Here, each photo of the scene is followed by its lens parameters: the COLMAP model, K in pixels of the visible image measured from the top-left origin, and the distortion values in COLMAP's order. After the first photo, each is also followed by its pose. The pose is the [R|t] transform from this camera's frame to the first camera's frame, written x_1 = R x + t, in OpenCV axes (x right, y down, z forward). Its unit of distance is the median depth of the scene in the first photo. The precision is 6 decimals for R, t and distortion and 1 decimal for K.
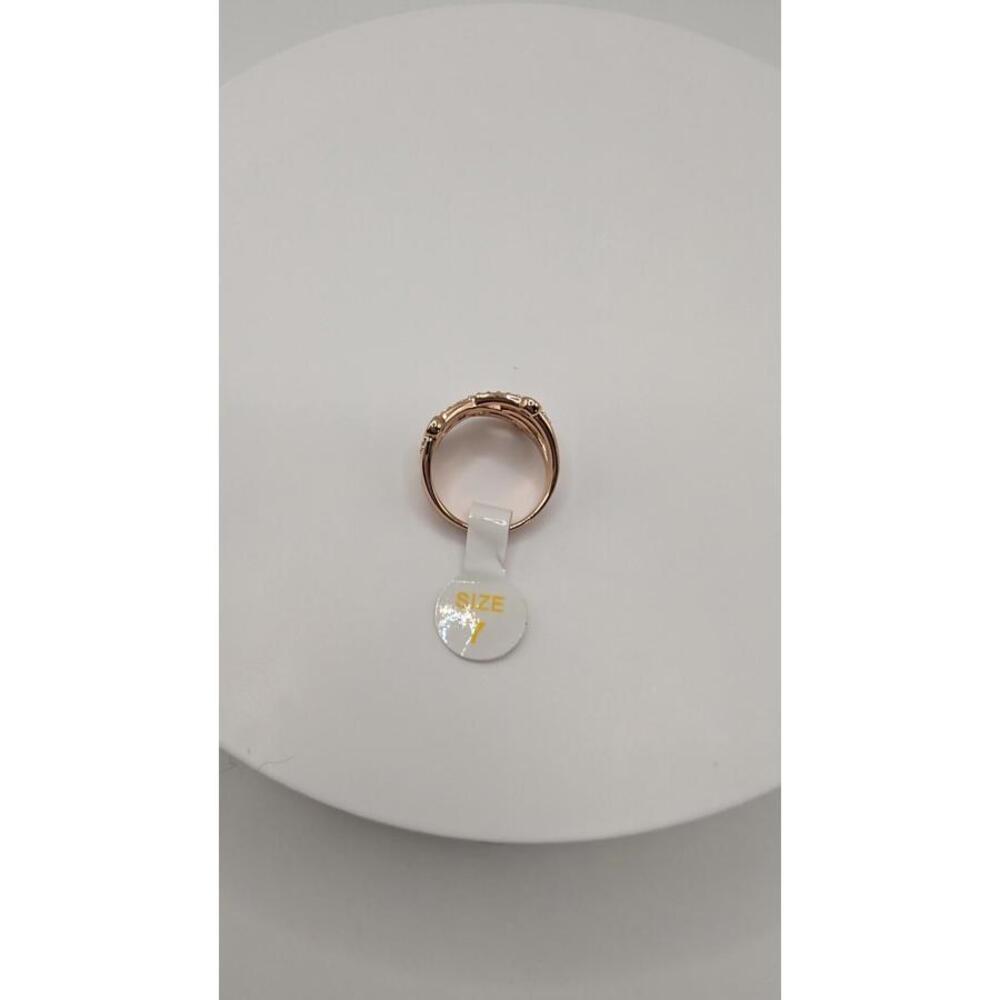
lens RADIAL K [[815.0, 0, 501.7], [0, 815.0, 501.2], [0, 0, 1]] dist [0.068700, 0.004350]
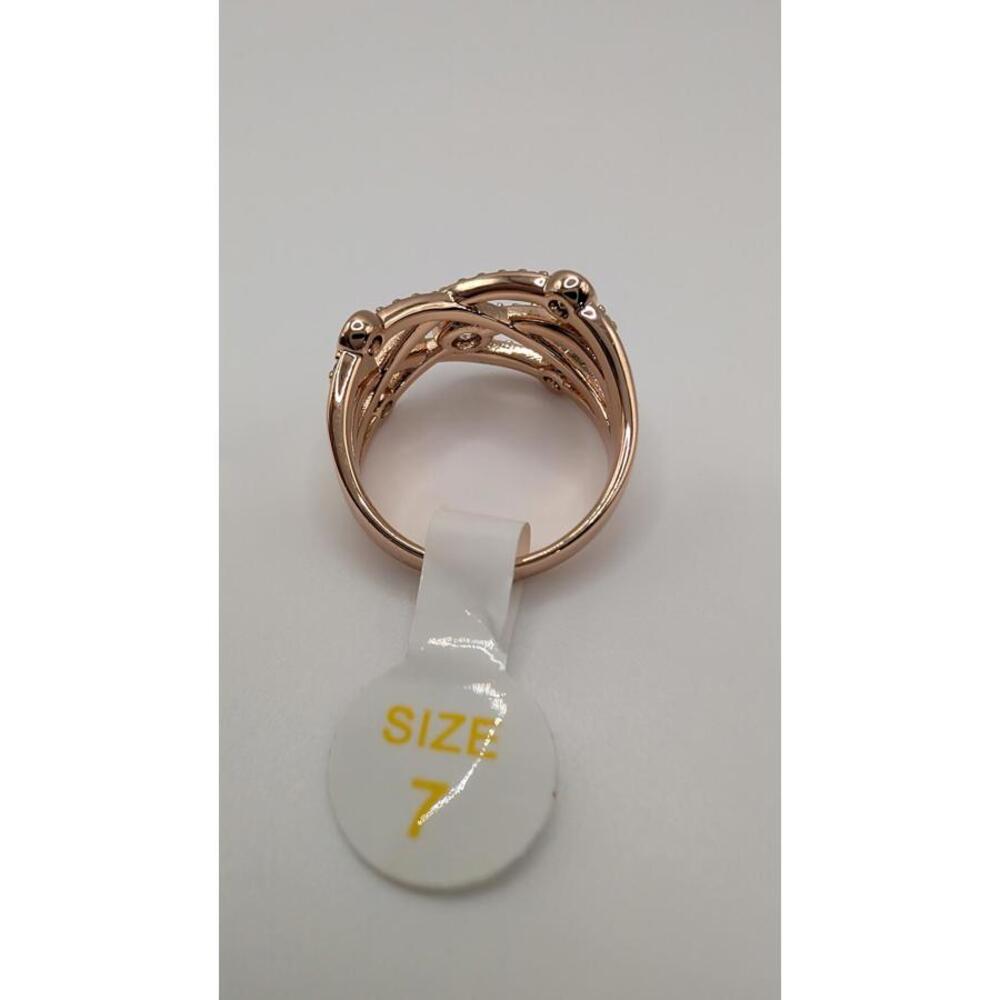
lens RADIAL K [[815.0, 0, 496.8], [0, 815.0, 496.3], [0, 0, 1]] dist [0.068700, 0.004350]
pose [[0.993703, 0.005324, -0.111915, 0.047017], [-0.031225, 0.972456, -0.230988, 0.102305], [0.107603, 0.233028, 0.966499, 0.573400]]
